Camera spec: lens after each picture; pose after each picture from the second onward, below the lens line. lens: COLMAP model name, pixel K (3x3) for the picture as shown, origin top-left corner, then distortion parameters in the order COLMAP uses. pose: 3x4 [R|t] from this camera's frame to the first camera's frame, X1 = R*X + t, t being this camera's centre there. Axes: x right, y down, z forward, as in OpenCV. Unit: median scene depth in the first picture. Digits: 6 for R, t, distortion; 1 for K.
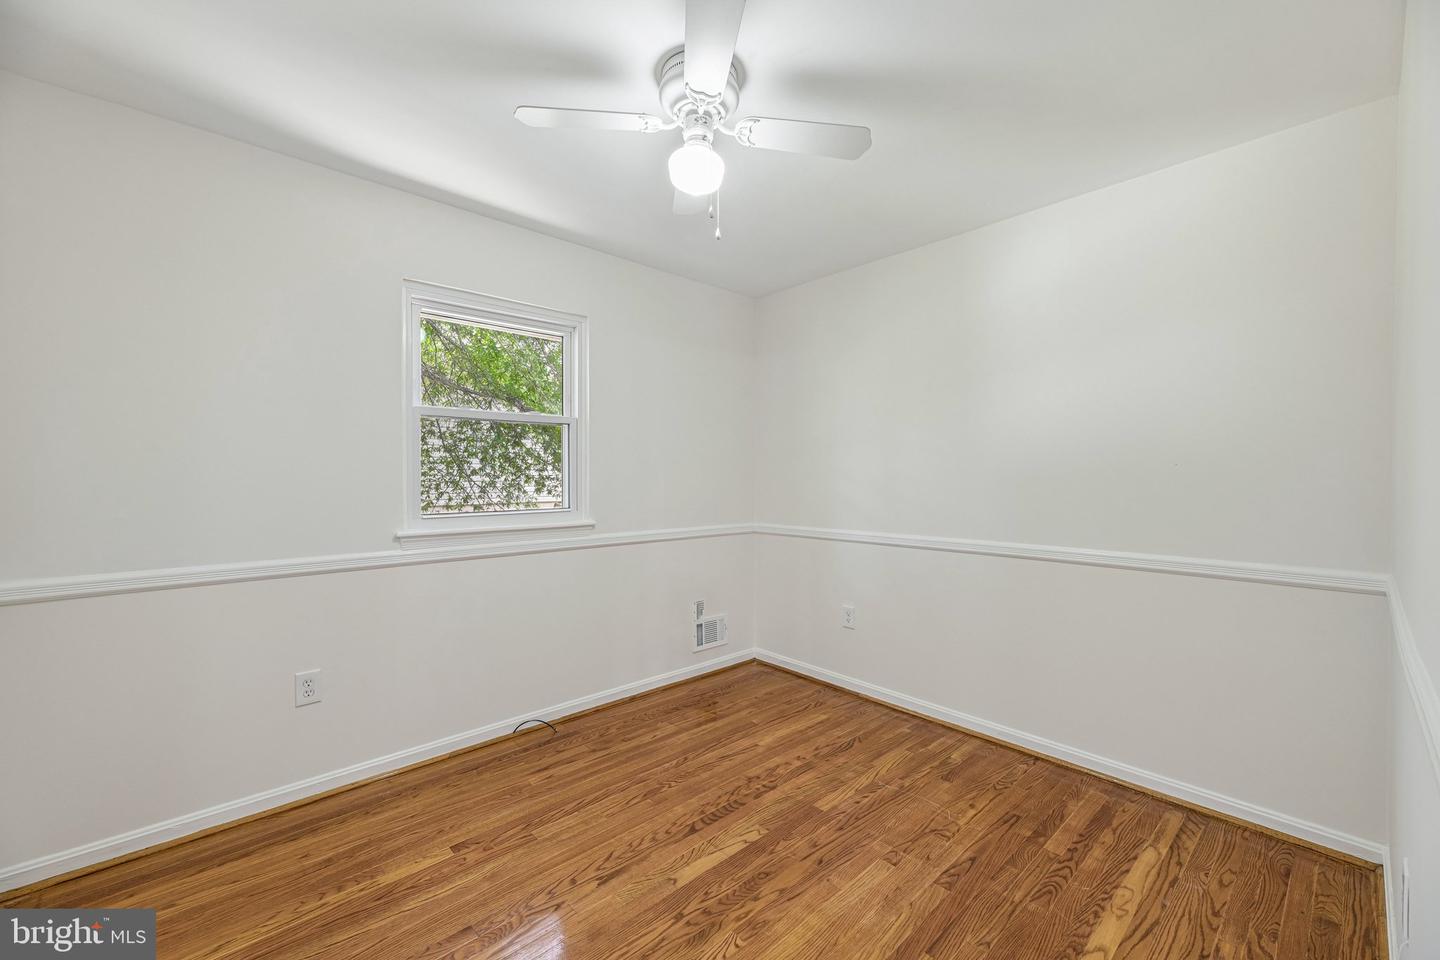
lens RADIAL K [[585.7, 0, 735.4], [0, 585.7, 483.2], [0, 0, 1]] dist [-0.002773, -0.001314]
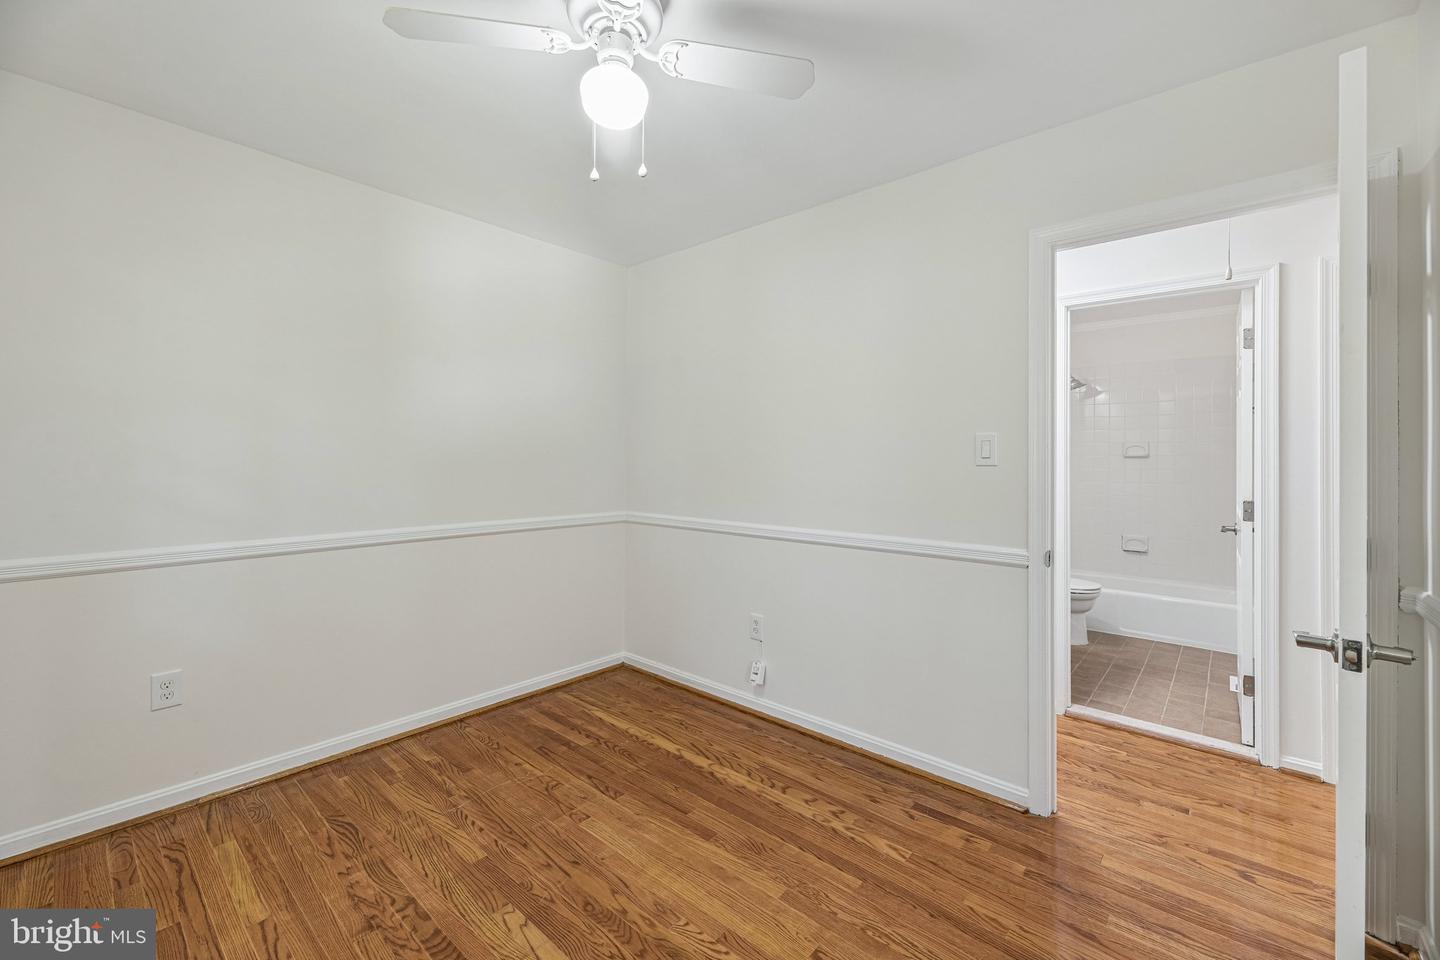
lens RADIAL K [[585.7, 0, 722.7], [0, 585.7, 455.0], [0, 0, 1]] dist [-0.002773, -0.001314]
pose [[-0.098909, 0.004051, 0.995088, -0.732692], [0.010899, 0.999936, -0.002987, -0.014944], [-0.995037, 0.010550, -0.098947, 0.740901]]
